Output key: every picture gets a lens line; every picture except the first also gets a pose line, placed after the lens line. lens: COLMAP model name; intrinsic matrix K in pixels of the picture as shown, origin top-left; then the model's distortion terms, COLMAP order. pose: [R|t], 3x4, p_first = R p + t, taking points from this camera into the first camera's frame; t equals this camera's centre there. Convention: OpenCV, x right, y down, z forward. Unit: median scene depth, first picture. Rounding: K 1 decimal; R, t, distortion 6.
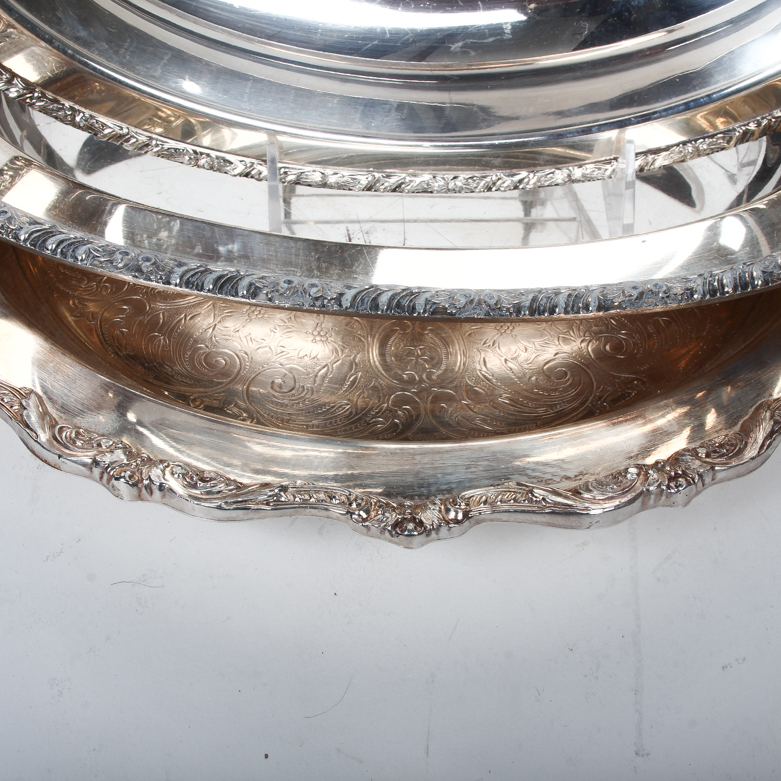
lens RADIAL K [[1328.9, 0, 403.4], [0, 1328.9, 422.1], [0, 0, 1]] dist [-0.085623, 0.000000]
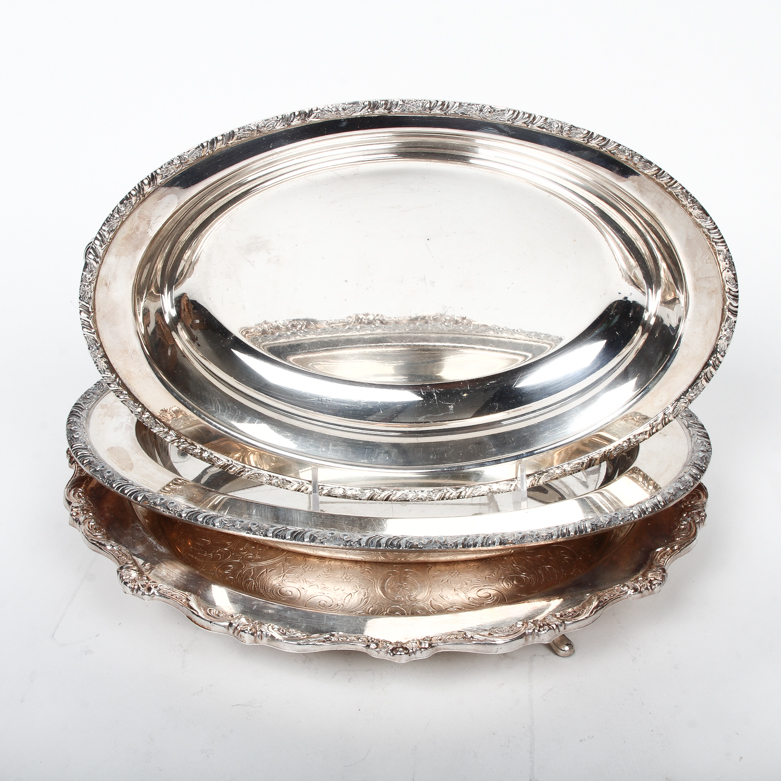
lens RADIAL K [[1328.9, 0, 389.9], [0, 1328.9, 388.4], [0, 0, 1]] dist [-0.085623, 0.000000]
pose [[0.999737, -0.021720, 0.007378, -0.014693], [0.022939, 0.945577, -0.324587, 0.303965], [0.000073, 0.324671, 0.945827, -0.811104]]
